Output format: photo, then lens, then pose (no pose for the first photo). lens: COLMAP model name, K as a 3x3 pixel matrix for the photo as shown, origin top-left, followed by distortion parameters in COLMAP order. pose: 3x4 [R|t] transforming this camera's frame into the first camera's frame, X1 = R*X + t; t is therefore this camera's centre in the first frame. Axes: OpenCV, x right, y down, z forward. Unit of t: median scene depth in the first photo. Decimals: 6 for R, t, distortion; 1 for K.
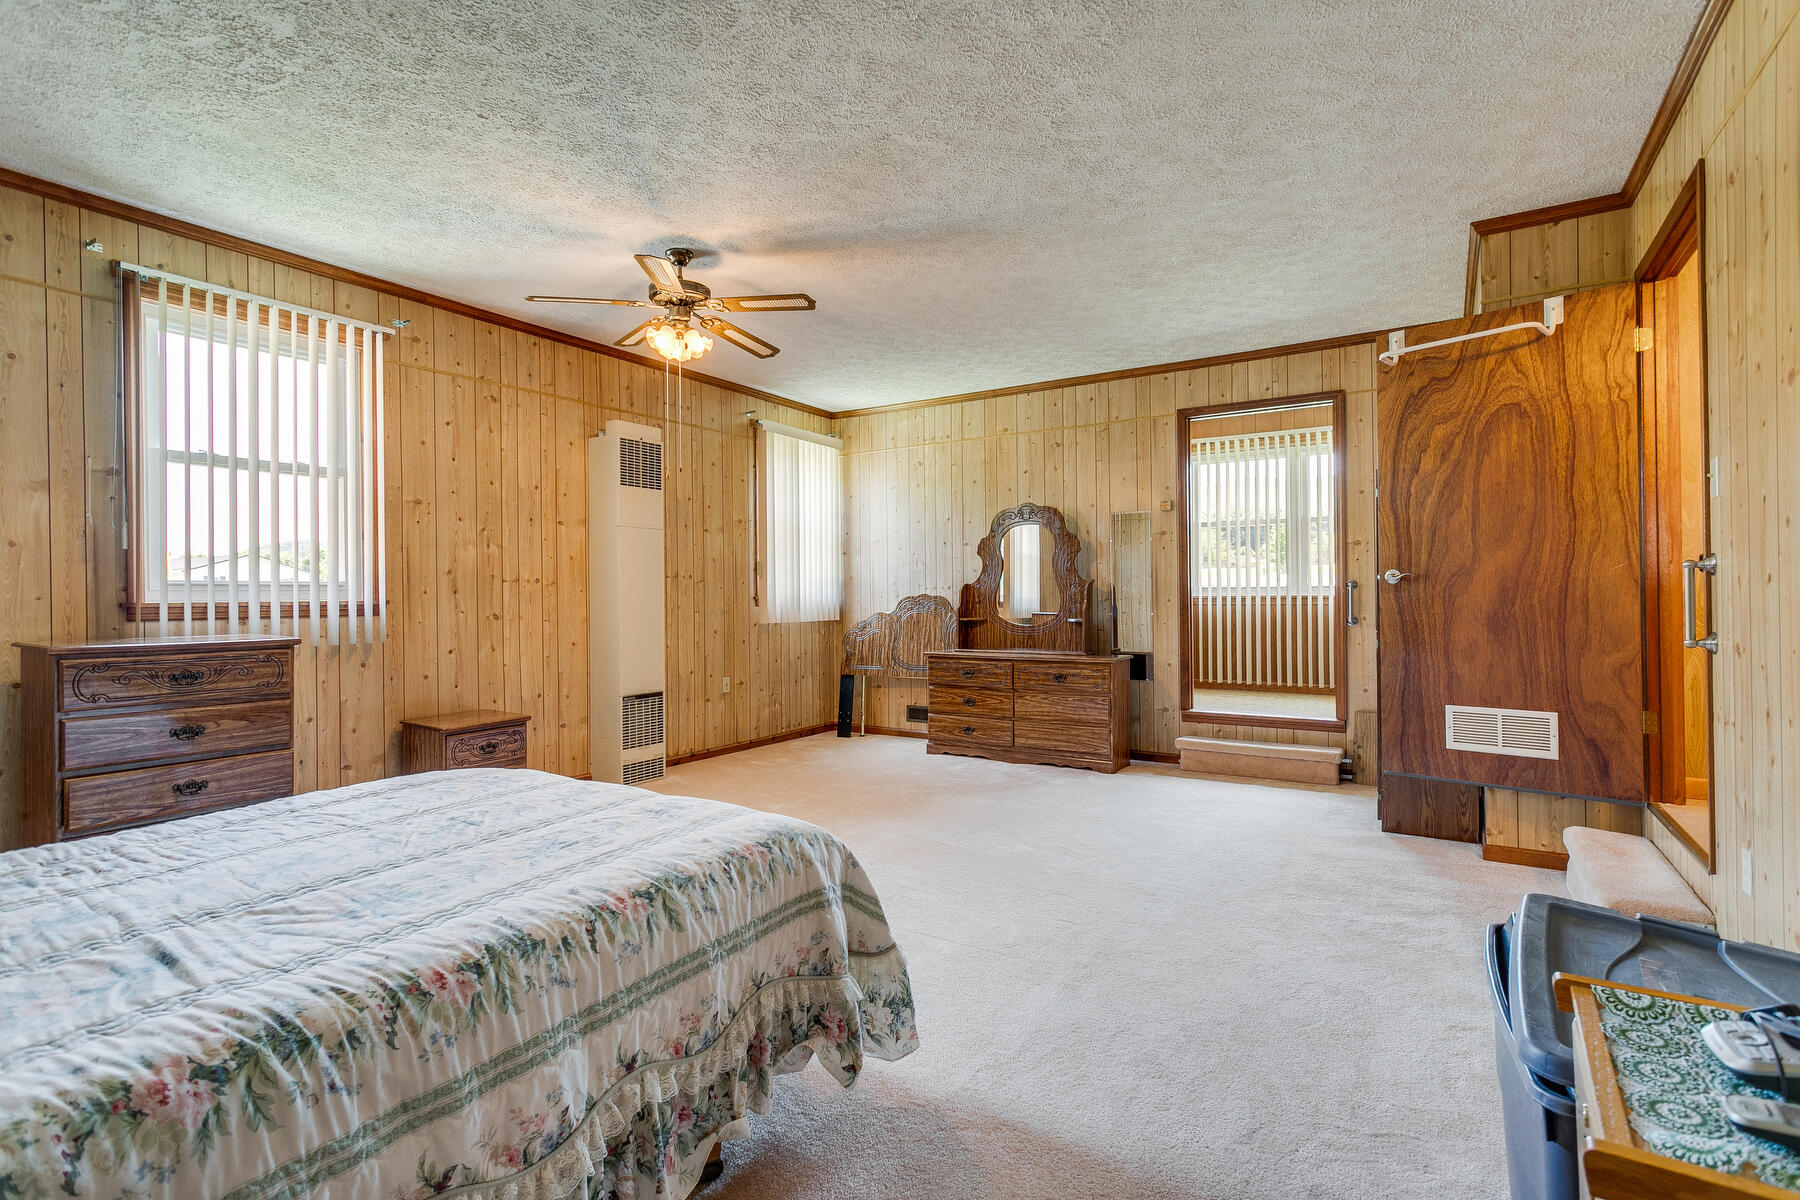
lens RADIAL K [[854.4, 0, 910.5], [0, 854.4, 601.9], [0, 0, 1]] dist [0.005529, 0.001233]
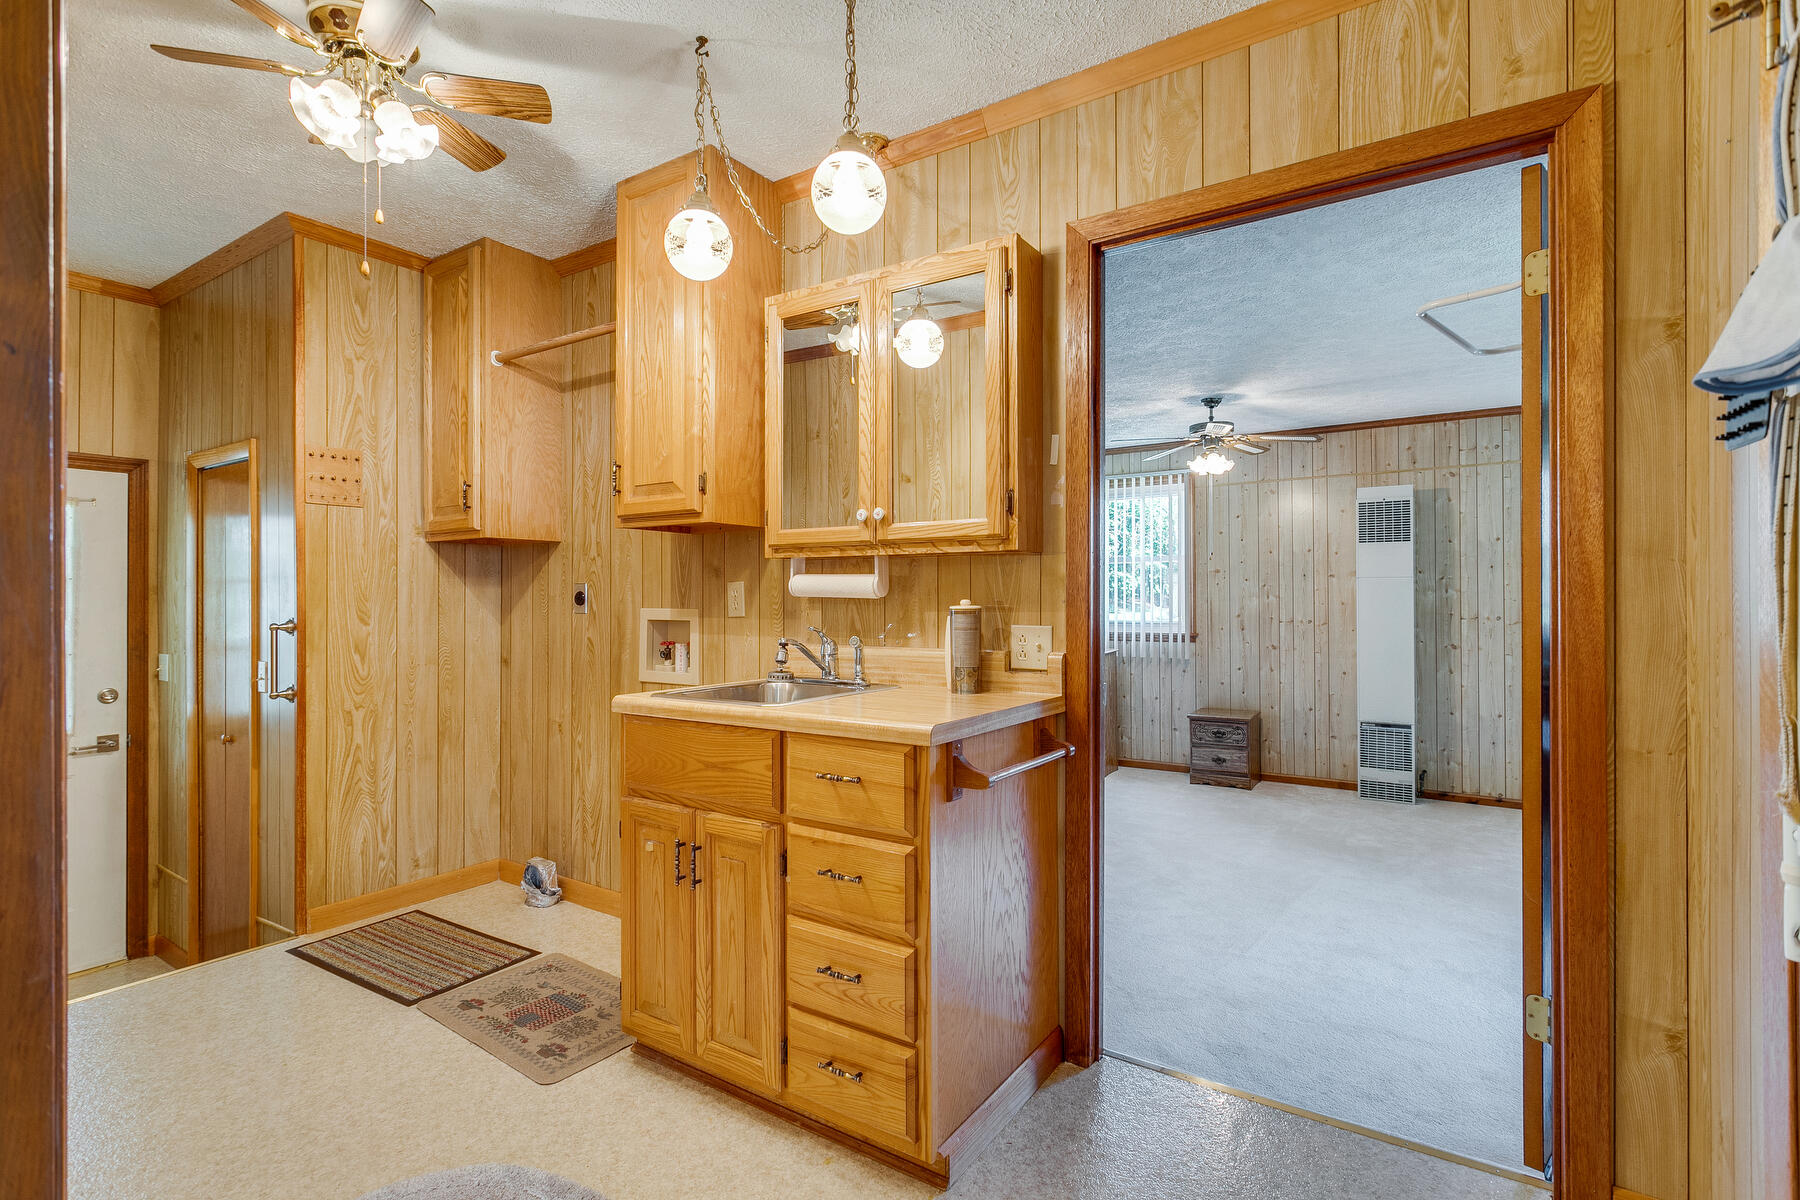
lens RADIAL K [[854.4, 0, 907.0], [0, 854.4, 585.0], [0, 0, 1]] dist [0.005529, 0.001233]
pose [[-0.024884, -0.001035, -0.999690, 0.959112], [0.000814, 0.999999, -0.001055, -0.085877], [0.999690, -0.000840, -0.024884, 0.447803]]
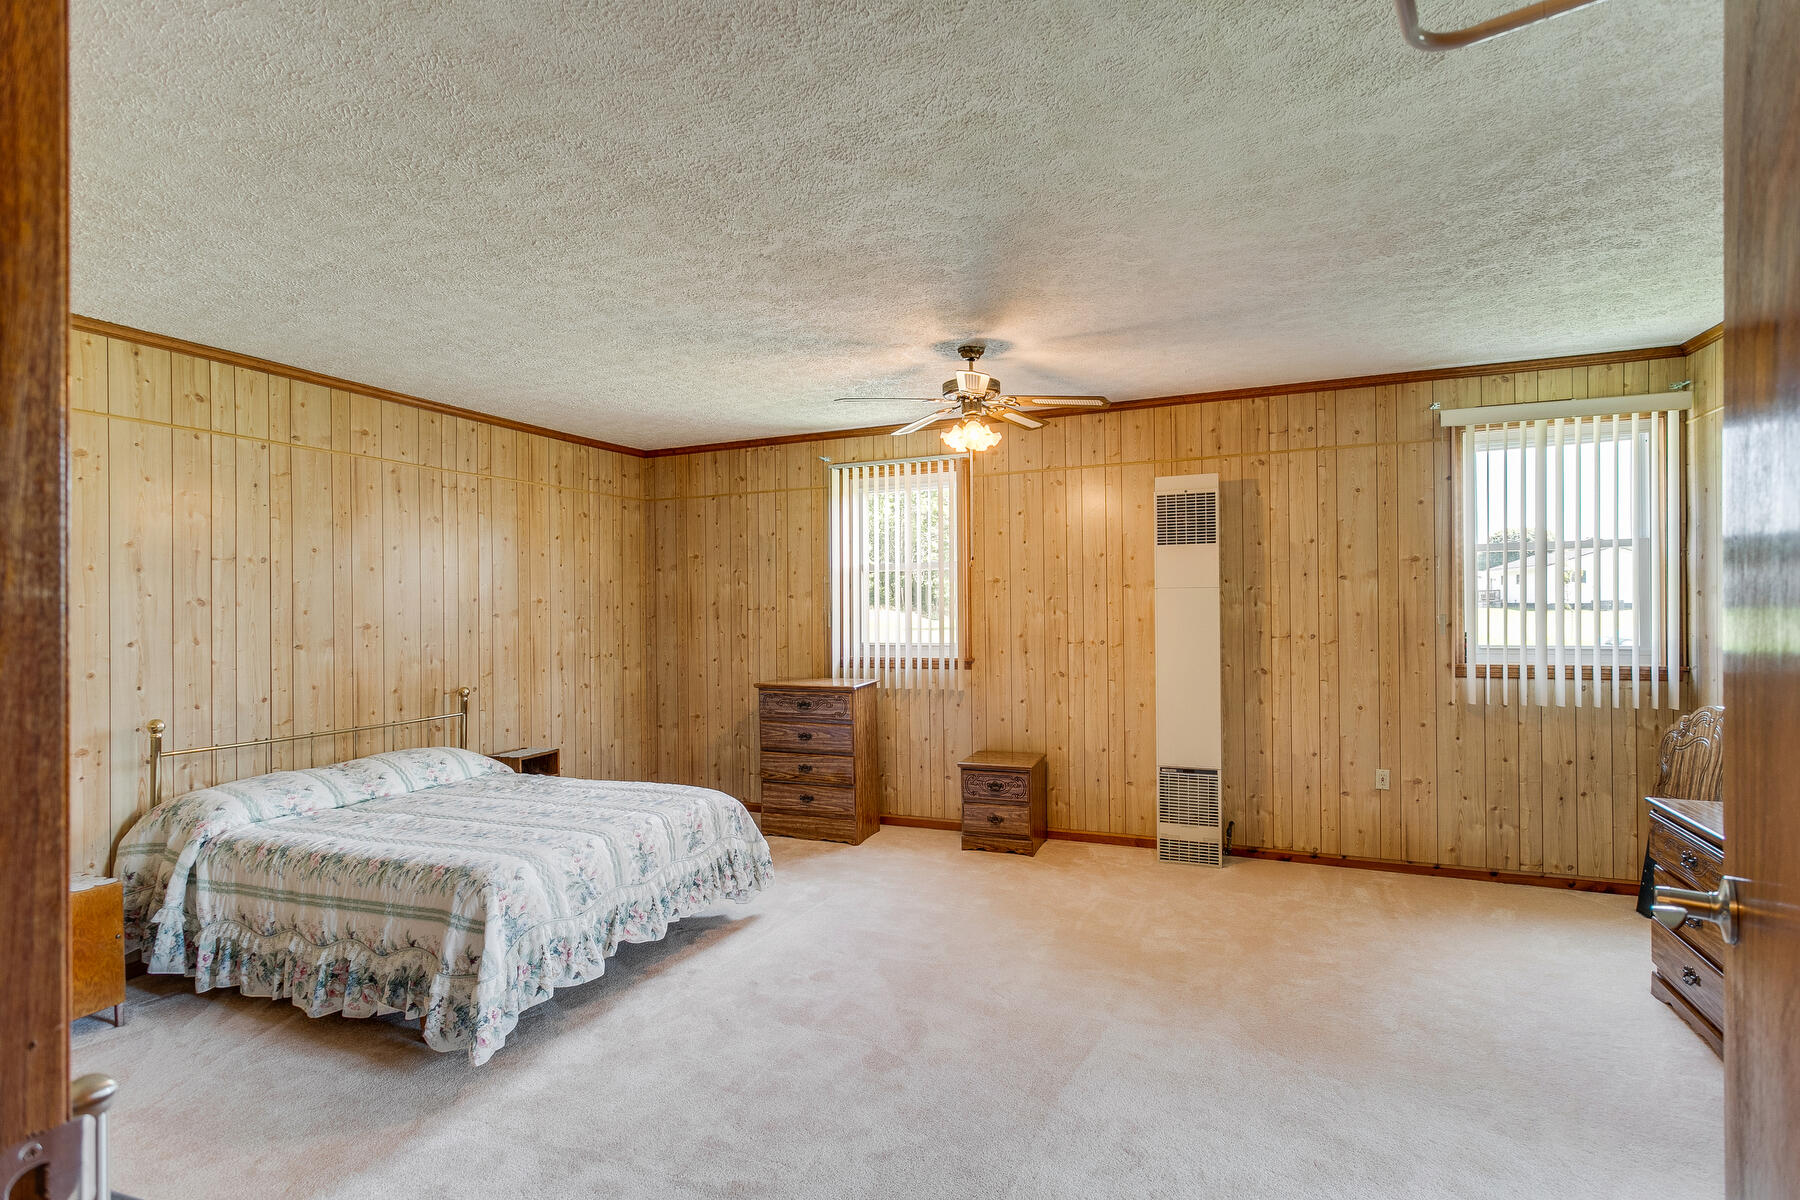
lens RADIAL K [[854.4, 0, 899.8], [0, 854.4, 602.3], [0, 0, 1]] dist [0.005529, 0.001233]
pose [[0.162857, 0.008288, -0.986615, 0.620562], [0.008149, 0.999919, 0.009745, -0.093797], [0.986616, -0.009627, 0.162776, 0.621701]]
